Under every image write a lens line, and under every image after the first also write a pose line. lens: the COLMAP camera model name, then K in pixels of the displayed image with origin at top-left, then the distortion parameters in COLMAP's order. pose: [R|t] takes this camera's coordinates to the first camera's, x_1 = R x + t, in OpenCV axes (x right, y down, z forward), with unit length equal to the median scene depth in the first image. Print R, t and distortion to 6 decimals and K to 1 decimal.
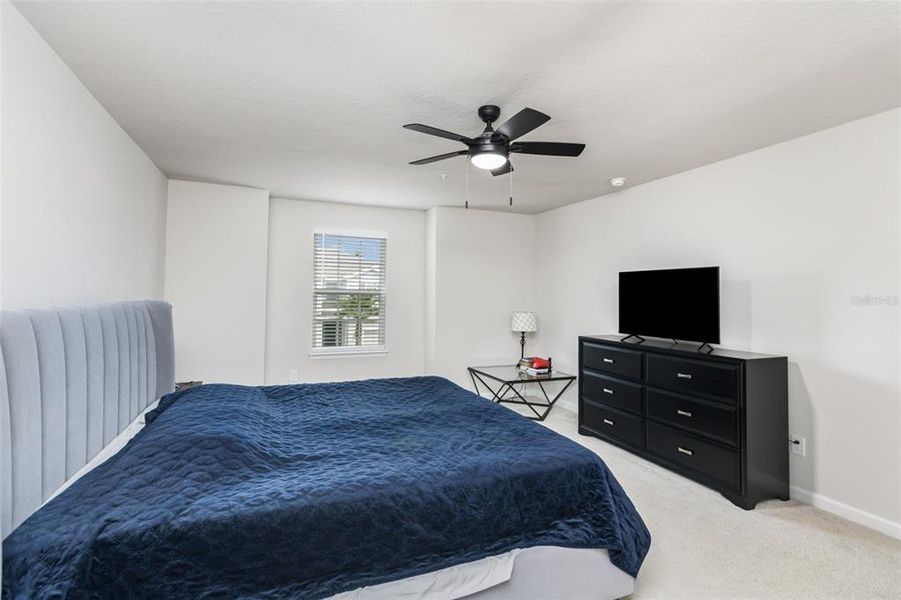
lens RADIAL K [[426.8, 0, 450.5], [0, 426.8, 300.0], [0, 0, 1]] dist [-0.000259, -0.000147]
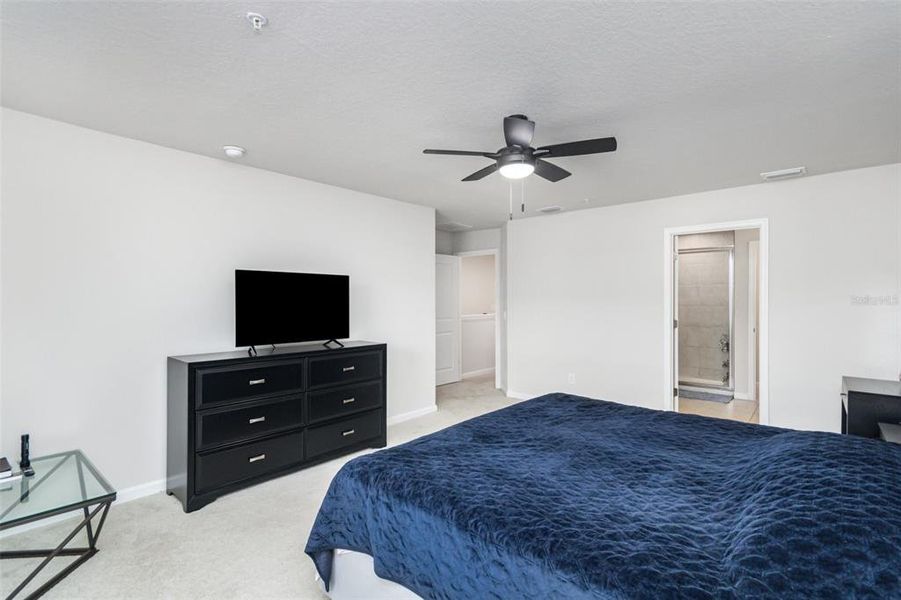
lens RADIAL K [[426.8, 0, 450.5], [0, 426.8, 300.0], [0, 0, 1]] dist [-0.000259, -0.000147]
pose [[-0.427777, -0.018323, 0.903699, -0.531495], [-0.000294, 0.999797, 0.020133, -0.027616], [-0.903884, 0.008346, -0.427695, 1.088099]]
